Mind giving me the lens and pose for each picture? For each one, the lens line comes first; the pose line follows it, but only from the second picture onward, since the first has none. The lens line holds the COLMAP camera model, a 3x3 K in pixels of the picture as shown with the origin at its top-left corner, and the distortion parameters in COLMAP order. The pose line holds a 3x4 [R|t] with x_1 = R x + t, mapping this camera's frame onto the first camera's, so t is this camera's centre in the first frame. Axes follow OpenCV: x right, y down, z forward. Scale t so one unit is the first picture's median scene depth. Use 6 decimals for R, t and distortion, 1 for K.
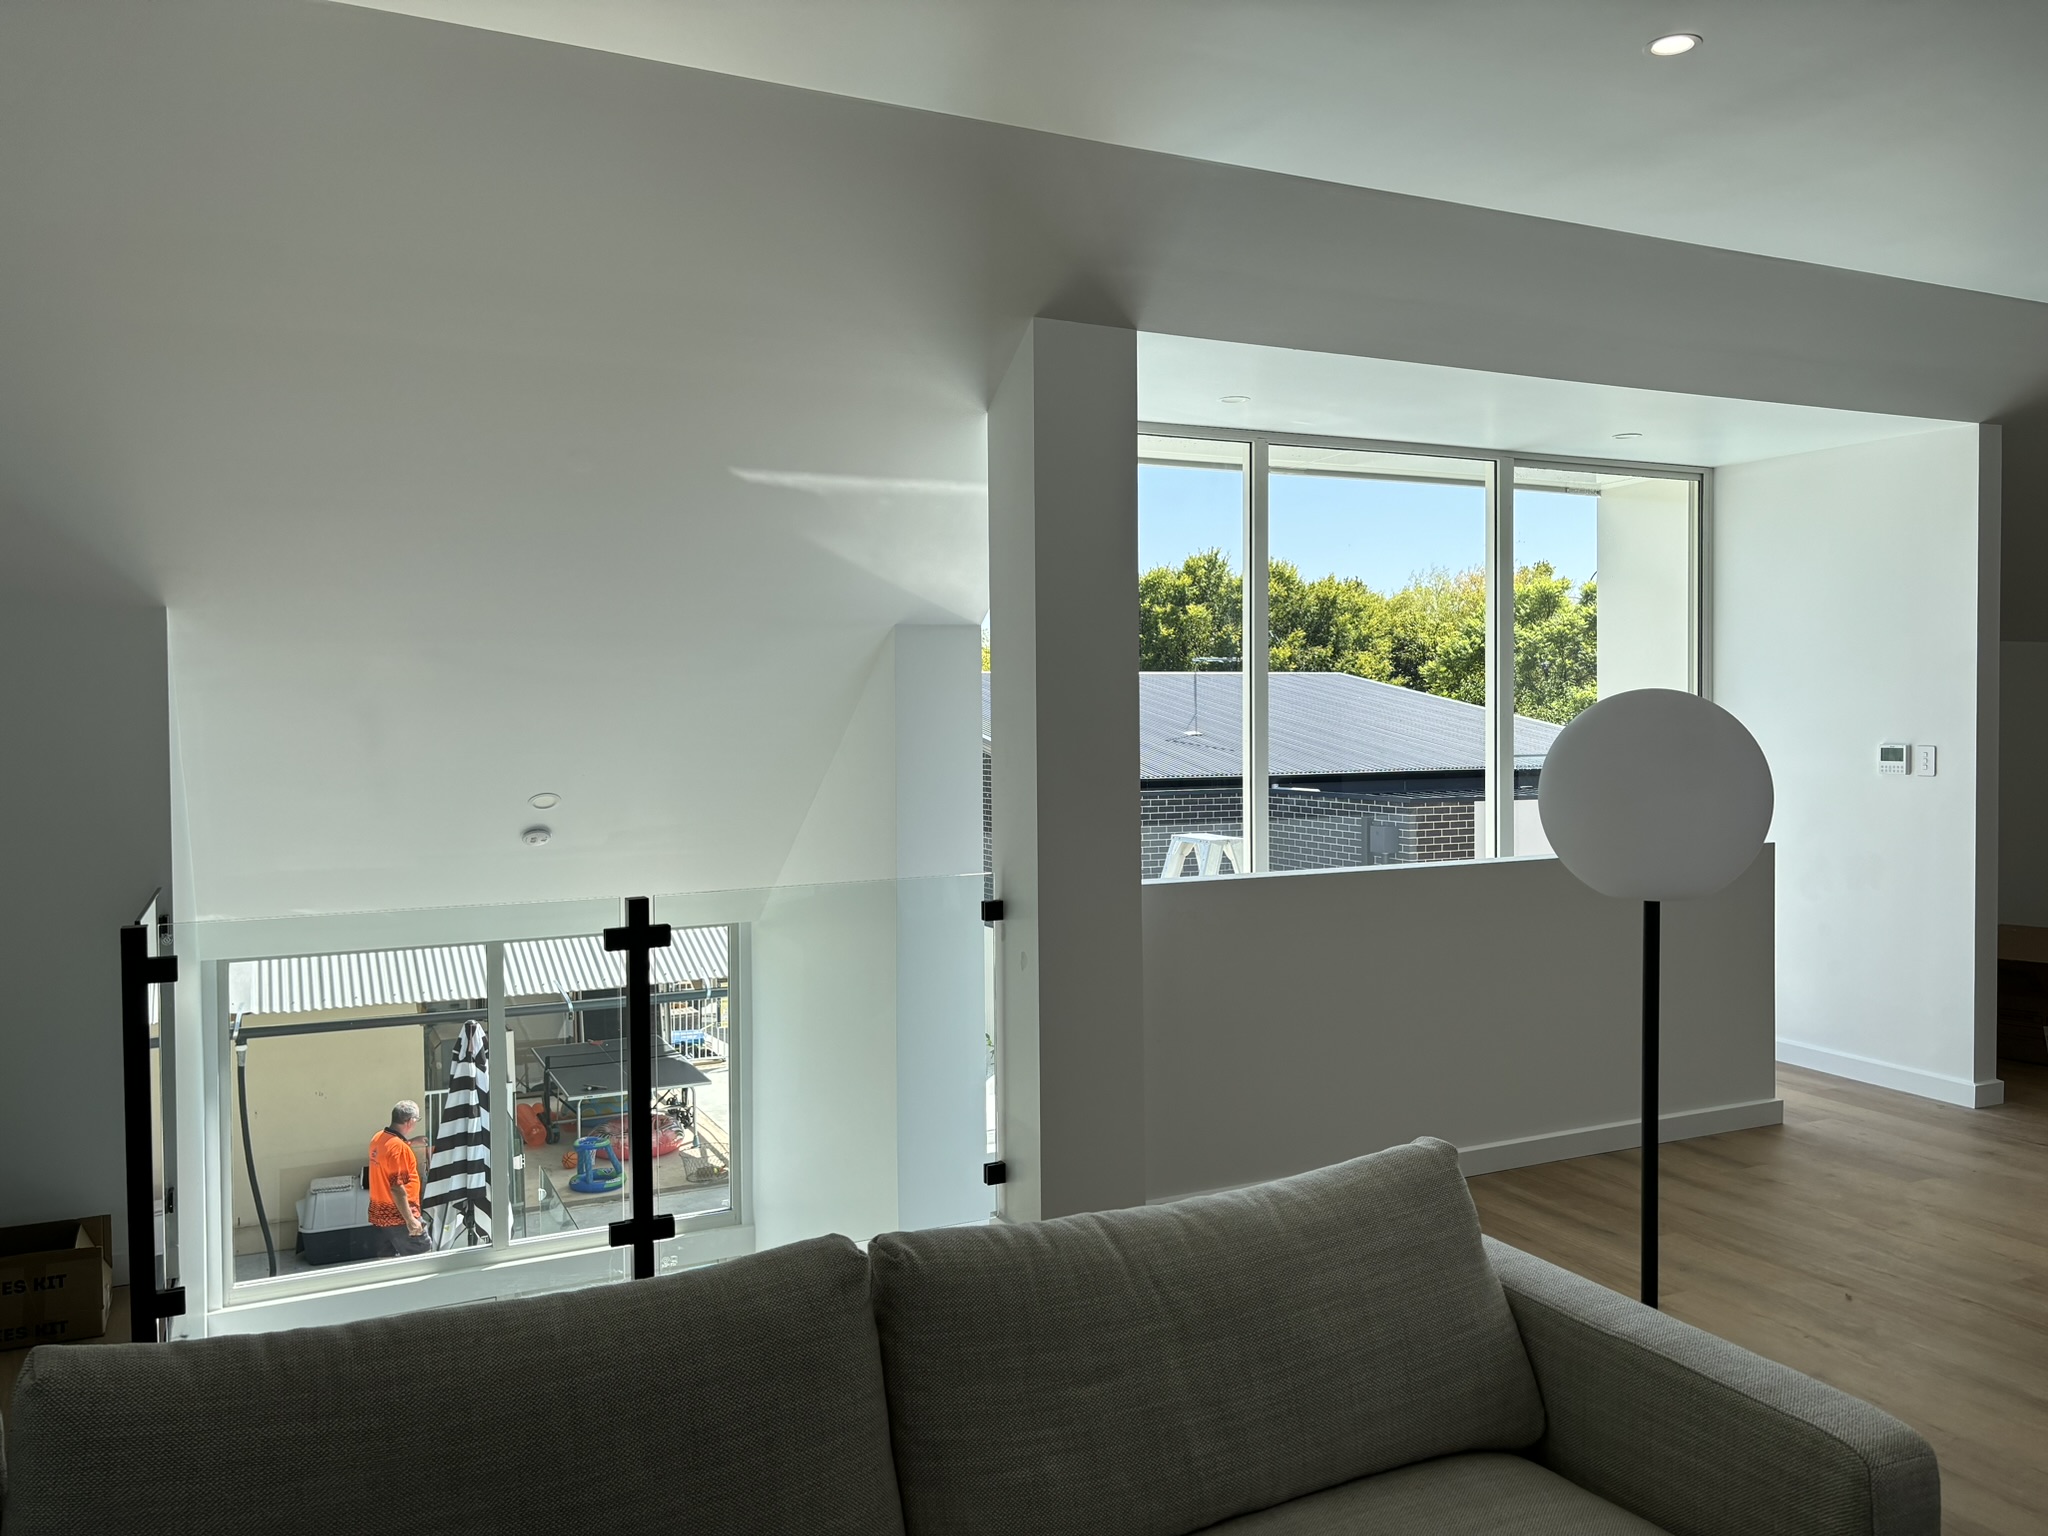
lens RADIAL K [[1554.1, 0, 1029.4], [0, 1554.1, 763.1], [0, 0, 1]] dist [0.065840, -0.065833]
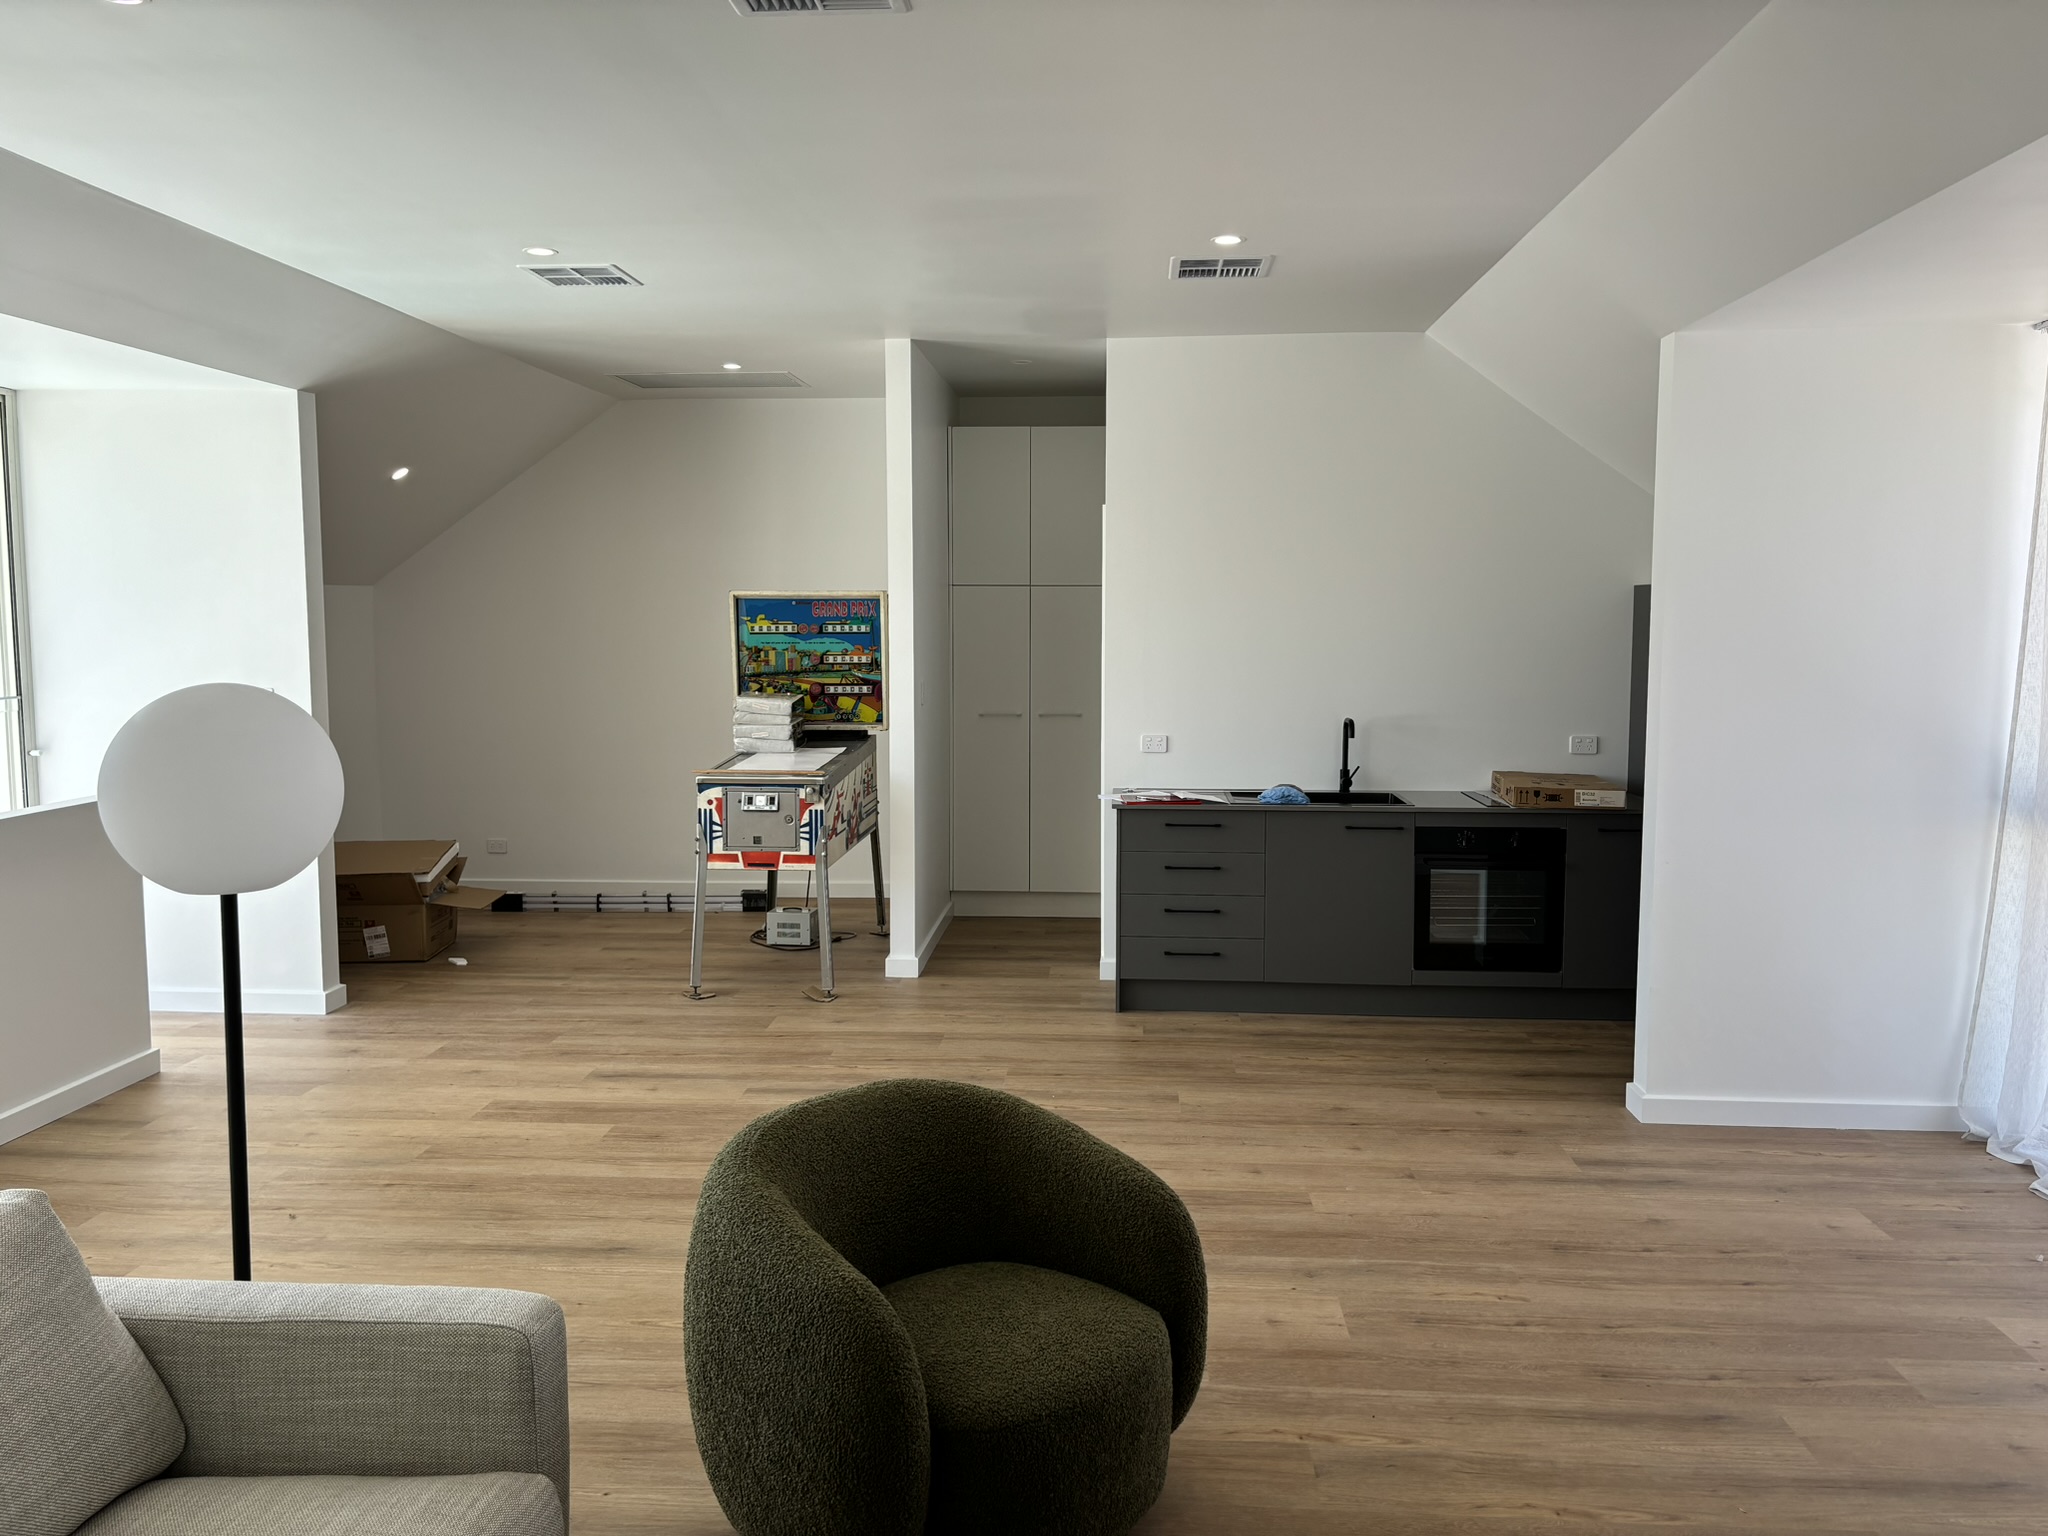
lens RADIAL K [[1554.1, 0, 1029.4], [0, 1554.1, 763.1], [0, 0, 1]] dist [0.065840, -0.065833]
pose [[0.509208, -0.077554, 0.857142, -0.100530], [0.031554, 0.996944, 0.071458, -0.024483], [-0.860065, -0.009340, 0.510099, 0.022890]]
